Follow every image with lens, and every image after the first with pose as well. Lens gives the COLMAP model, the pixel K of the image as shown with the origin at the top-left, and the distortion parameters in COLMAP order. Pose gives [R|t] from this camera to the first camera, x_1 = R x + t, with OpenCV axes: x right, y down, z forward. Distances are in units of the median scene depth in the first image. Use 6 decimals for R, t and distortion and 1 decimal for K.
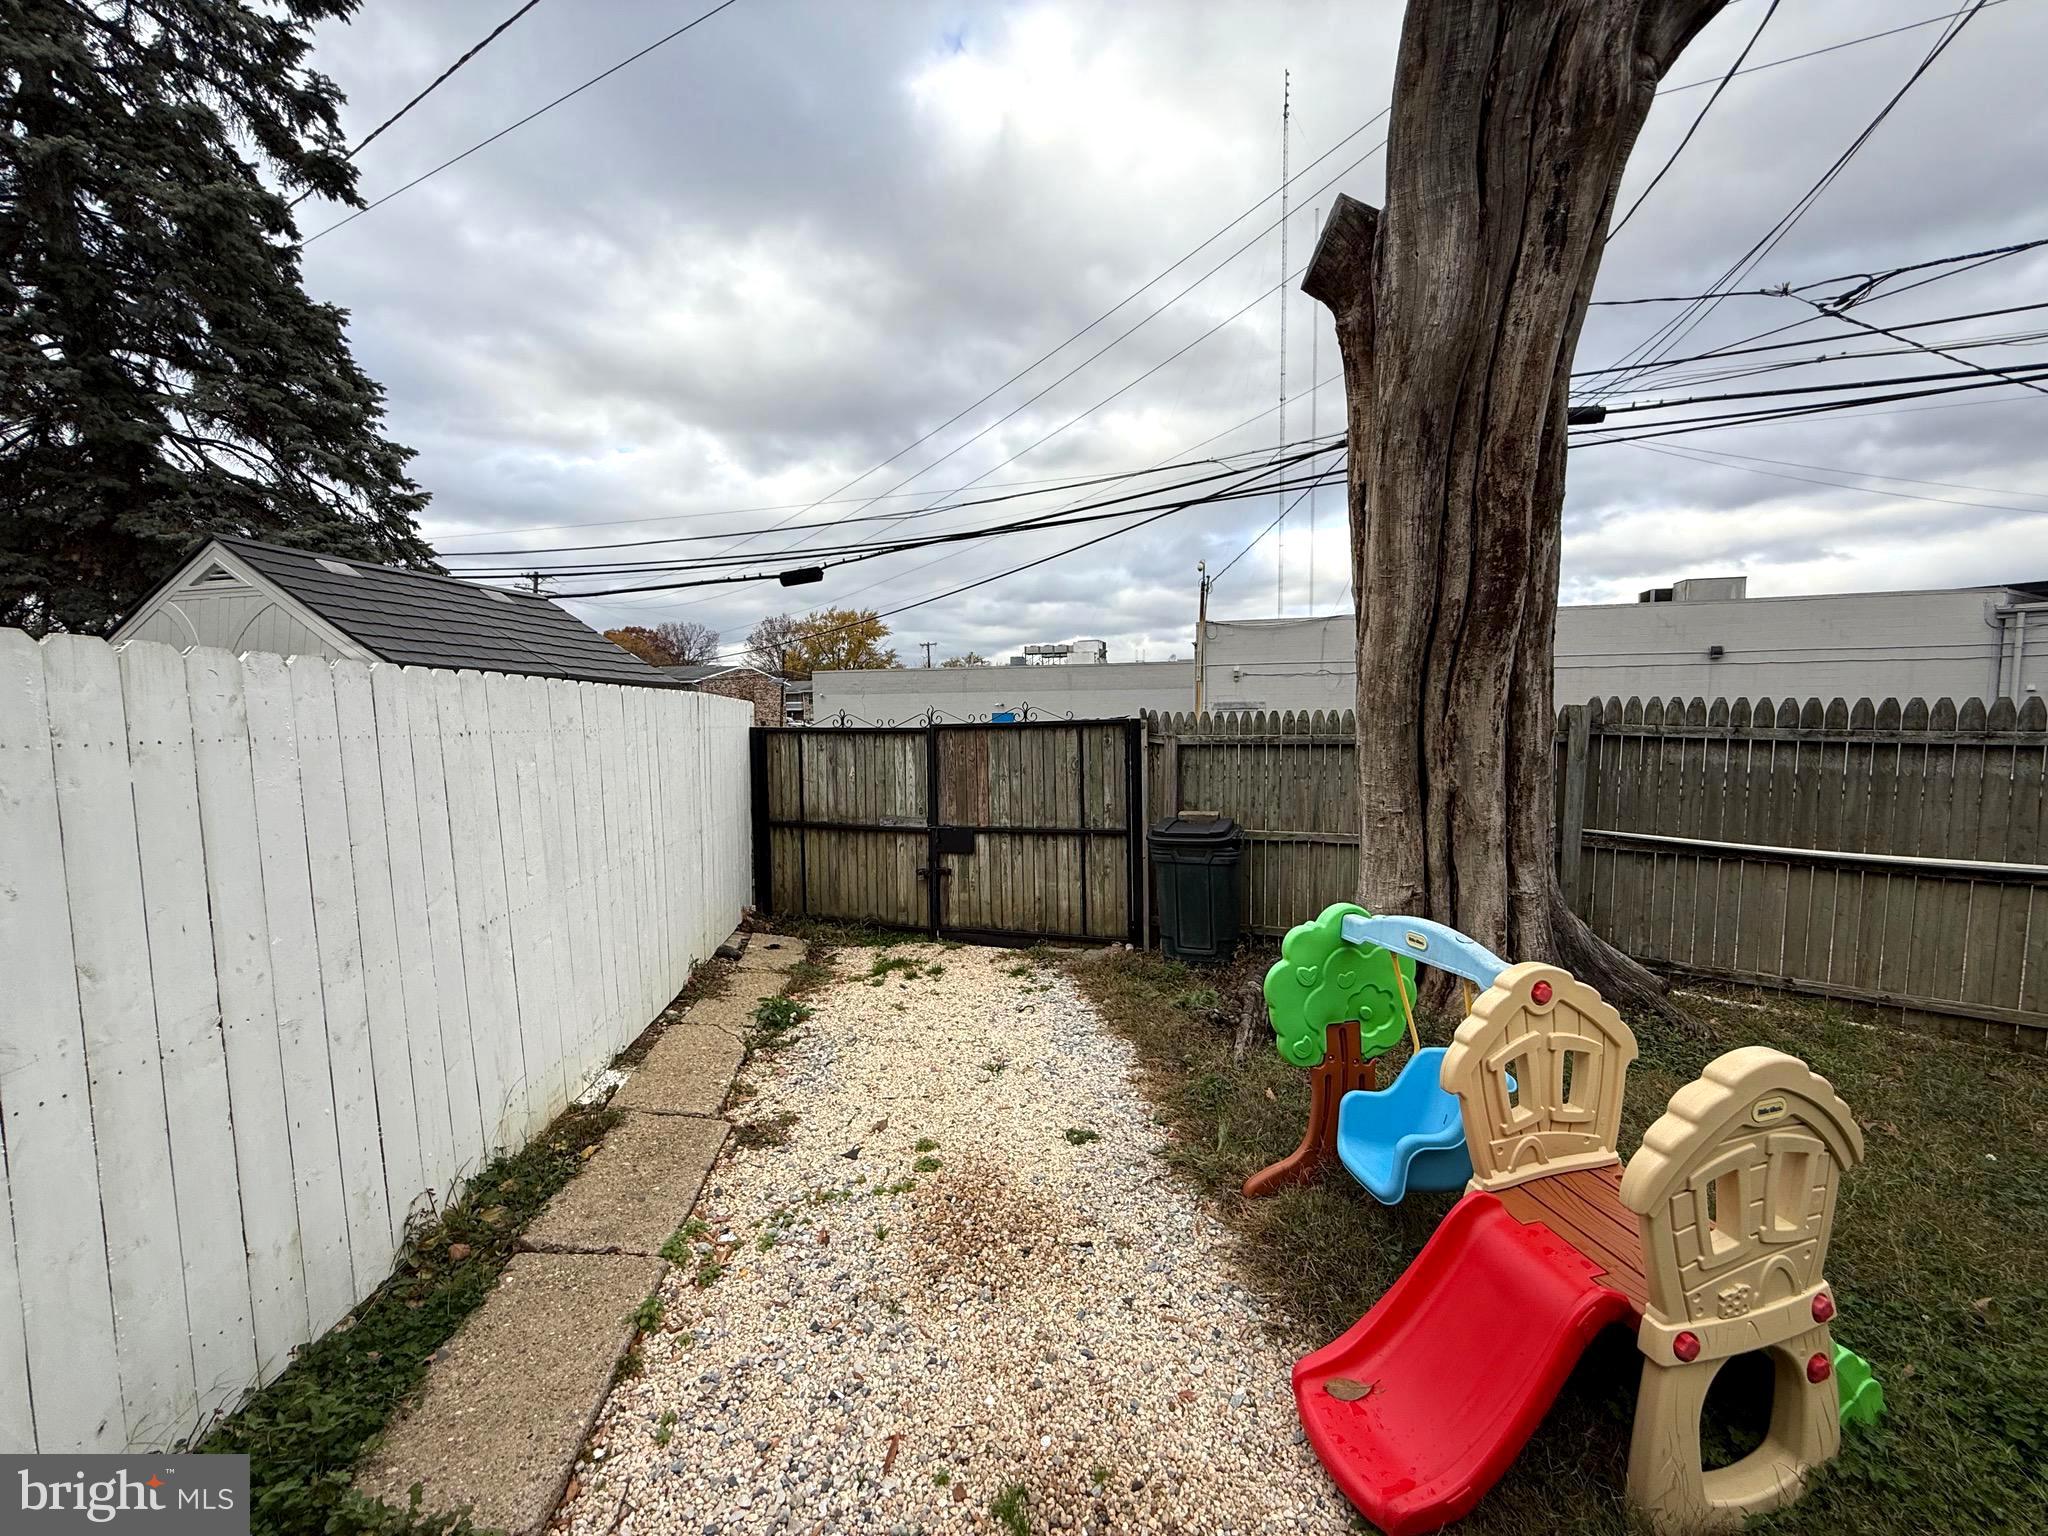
lens RADIAL K [[819.8, 0, 1024.0], [0, 819.8, 768.0], [0, 0, 1]] dist [0.007581, -0.000019]
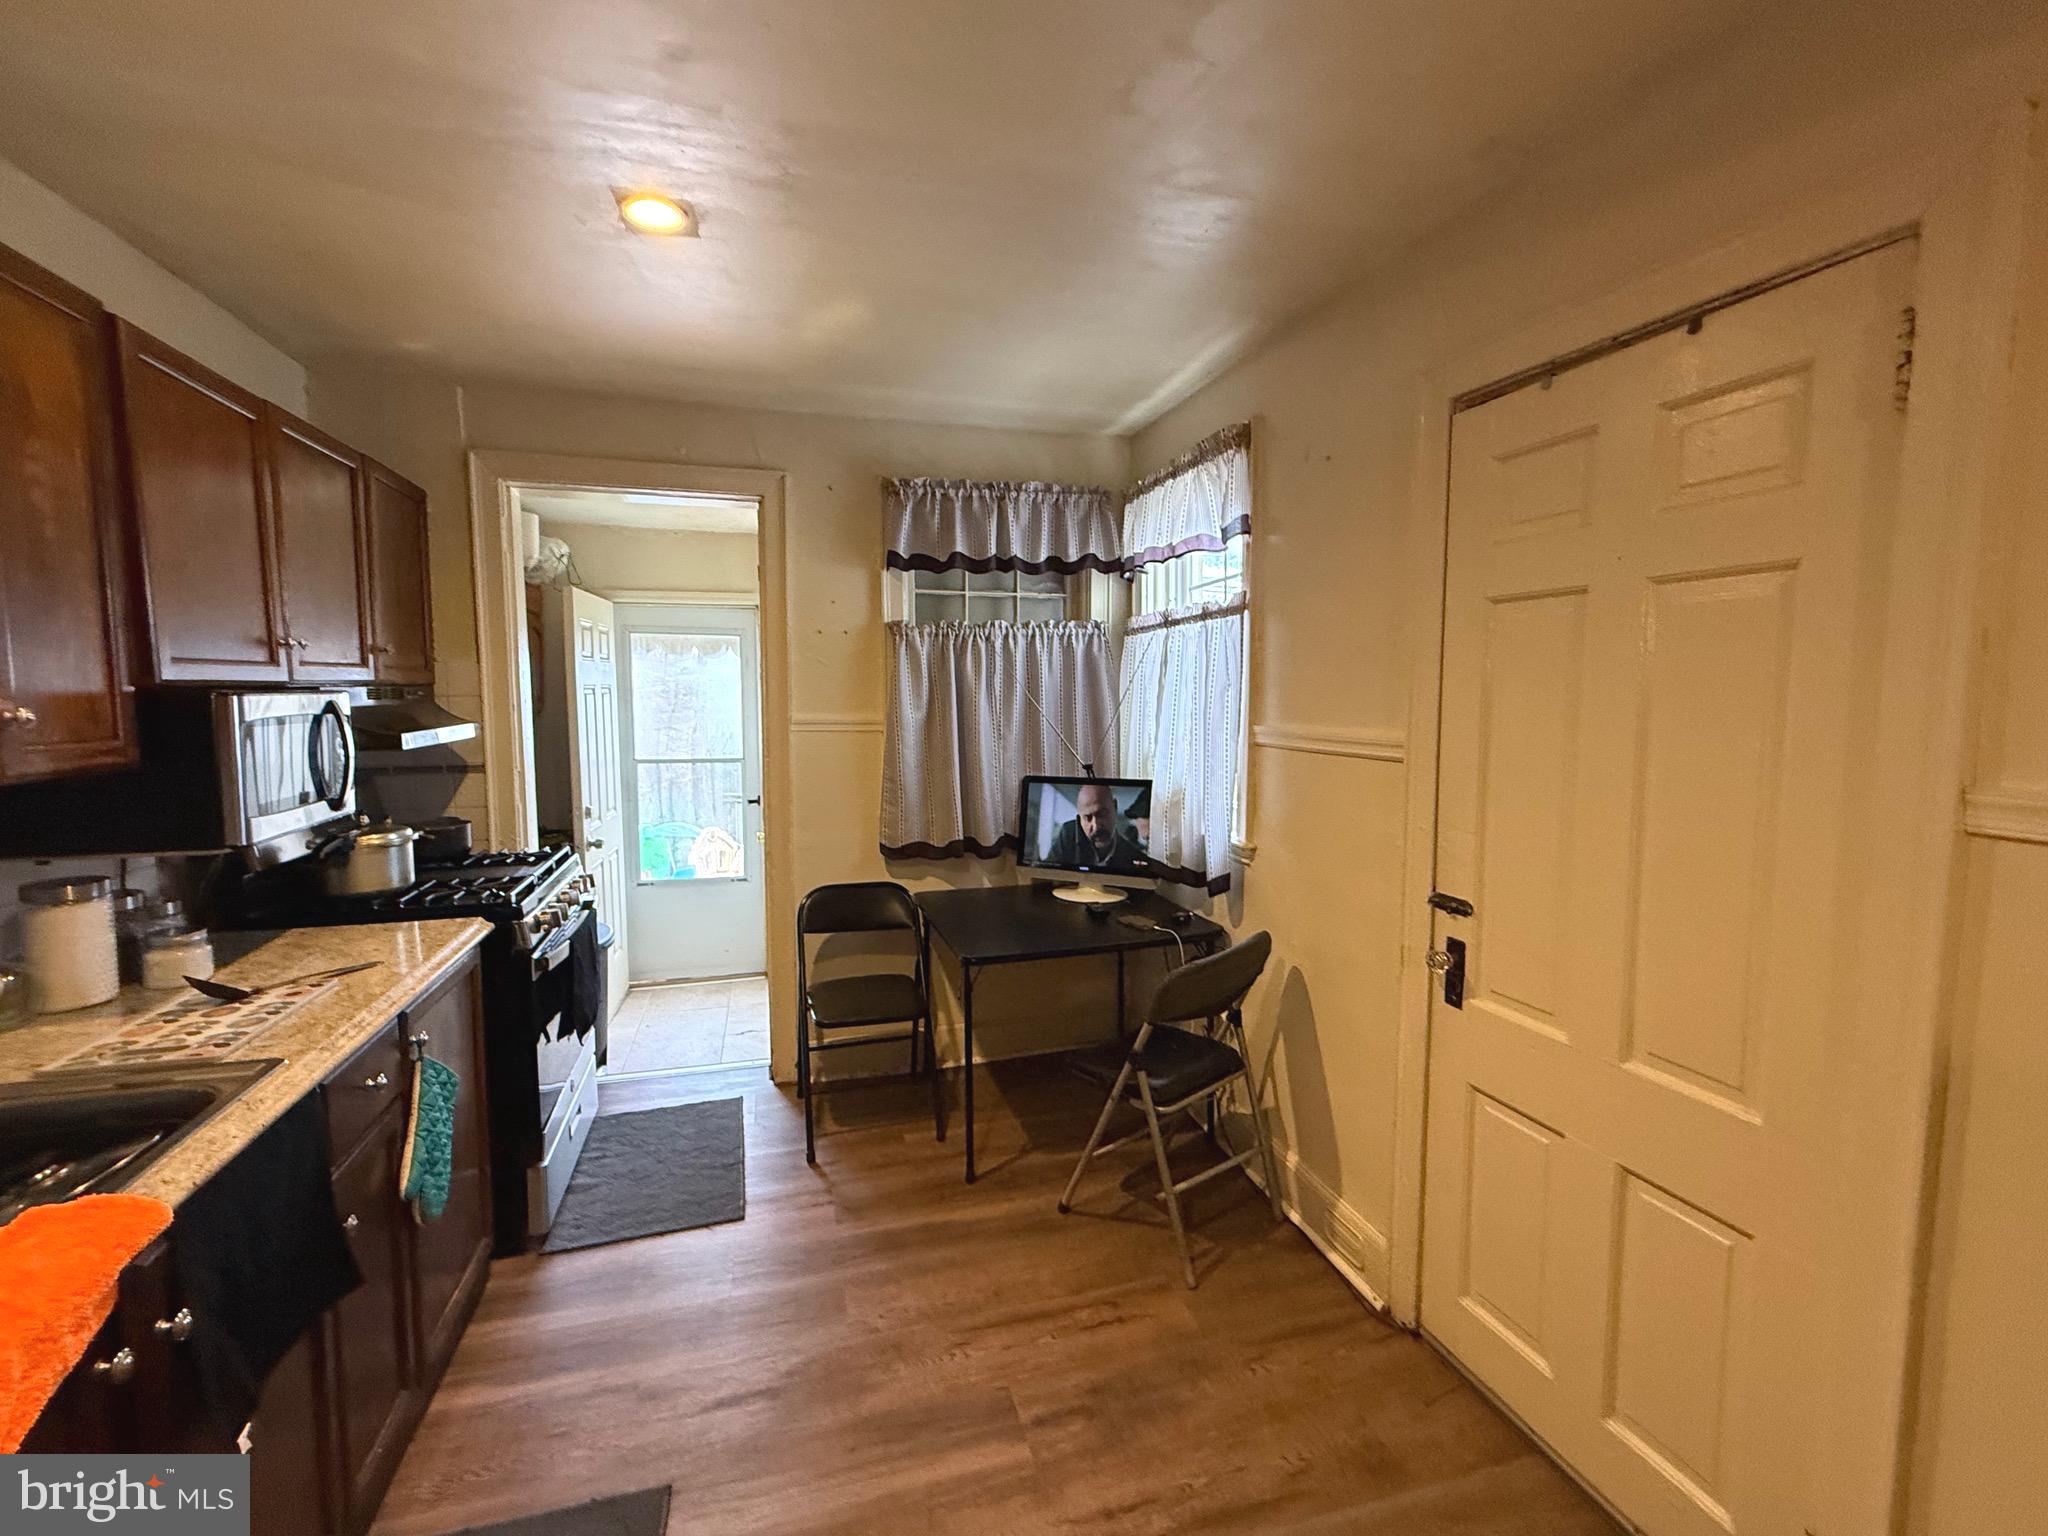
lens RADIAL K [[879.0, 0, 1025.9], [0, 879.0, 763.4], [0, 0, 1]] dist [0.000848, -0.000360]
pose [[0.605576, -0.055972, 0.793817, -1.550974], [0.051437, 0.998191, 0.031143, -0.077582], [-0.794123, 0.021972, 0.607359, -2.393362]]
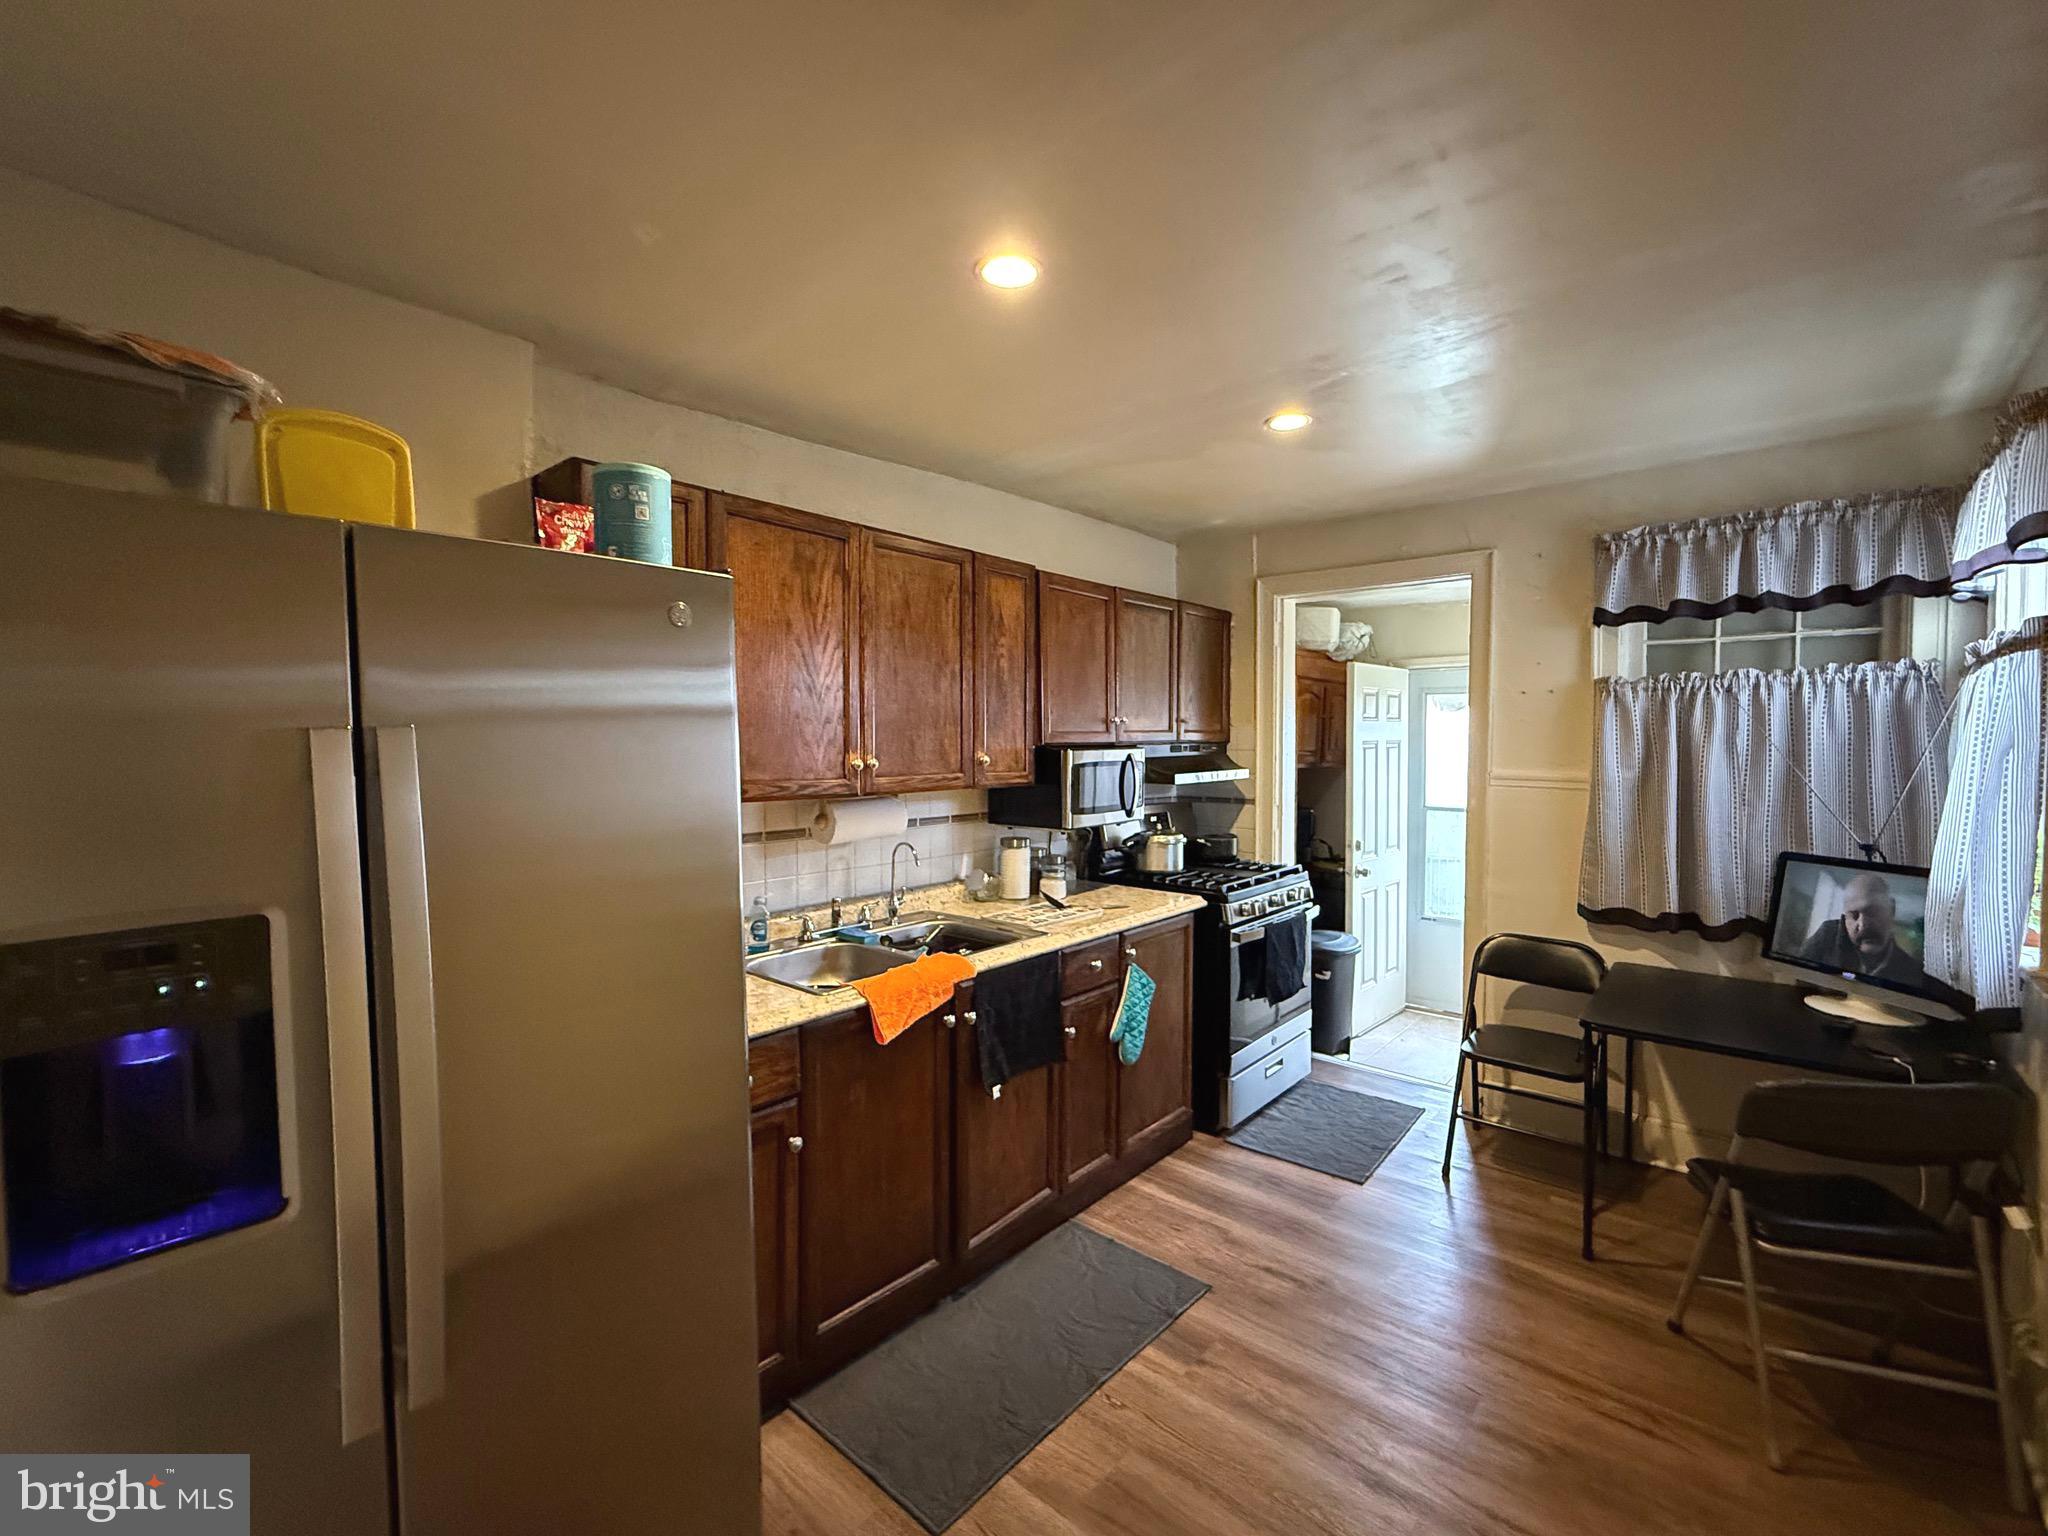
lens RADIAL K [[879.0, 0, 1025.9], [0, 879.0, 763.4], [0, 0, 1]] dist [0.000848, -0.000360]
pose [[0.997016, 0.013392, -0.076024, -1.318775], [-0.016791, 0.998880, -0.044242, -0.059760], [0.075346, 0.045386, 0.996124, -2.860107]]
